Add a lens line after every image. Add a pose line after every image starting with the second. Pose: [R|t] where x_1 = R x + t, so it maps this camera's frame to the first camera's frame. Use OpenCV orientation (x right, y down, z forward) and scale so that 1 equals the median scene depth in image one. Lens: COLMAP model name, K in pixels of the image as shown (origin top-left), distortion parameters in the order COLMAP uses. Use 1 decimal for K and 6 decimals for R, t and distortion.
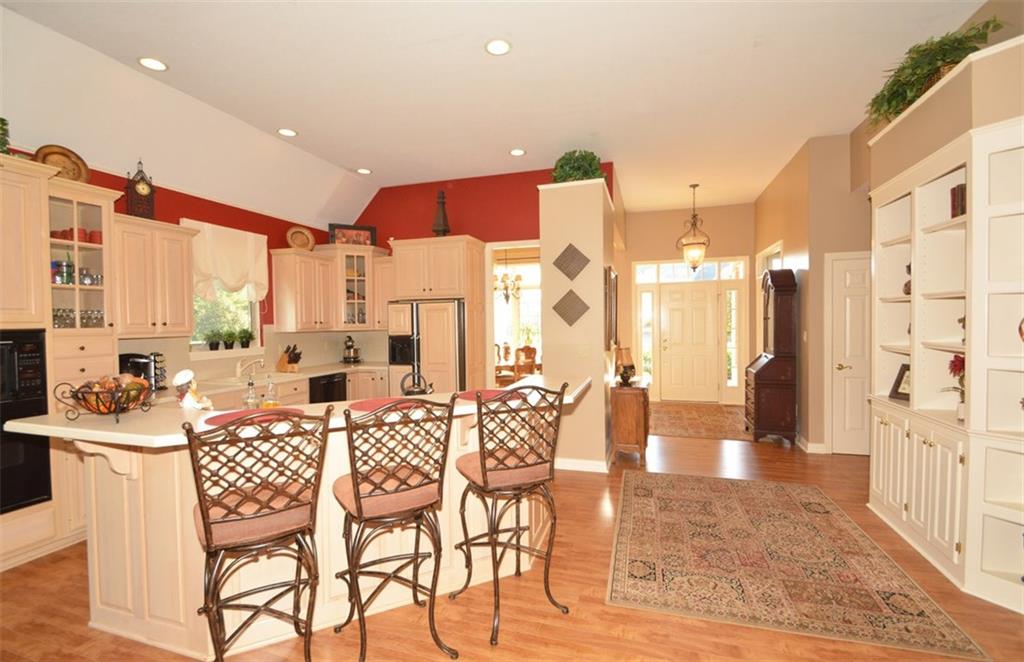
lens RADIAL K [[464.8, 0, 500.6], [0, 464.8, 331.4], [0, 0, 1]] dist [-0.003056, -0.000287]
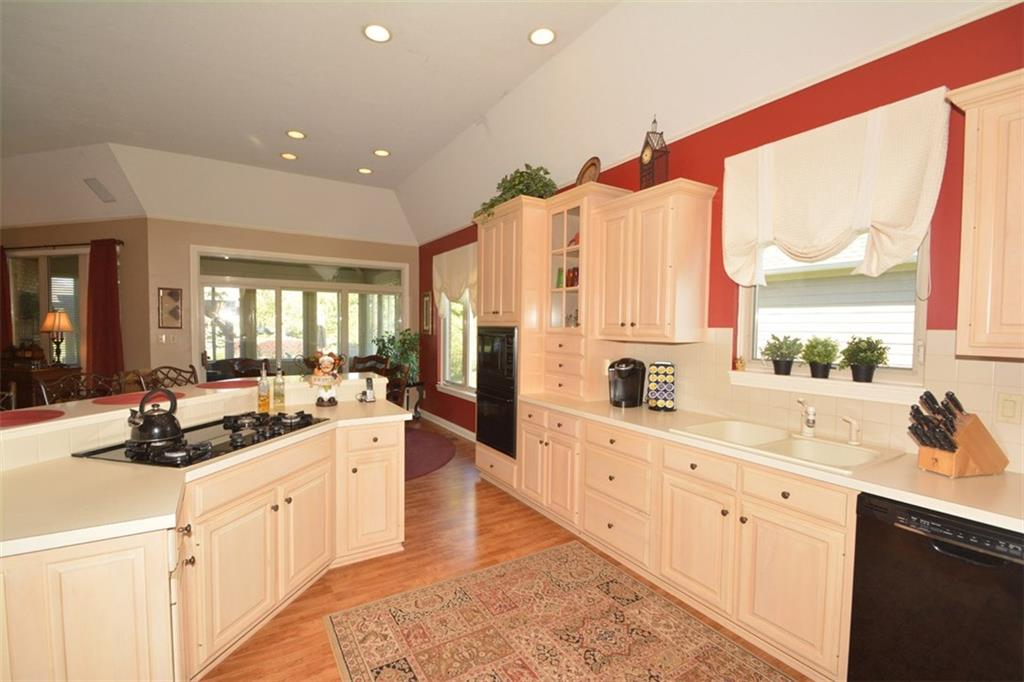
lens RADIAL K [[455.2, 0, 515.2], [0, 455.2, 346.2], [0, 0, 1]] dist [0.005767, -0.003516]
pose [[-0.653038, 0.037075, -0.756417, -0.011105], [-0.019045, 0.997681, 0.065342, -0.020094], [0.757086, 0.057077, -0.650817, 1.068461]]
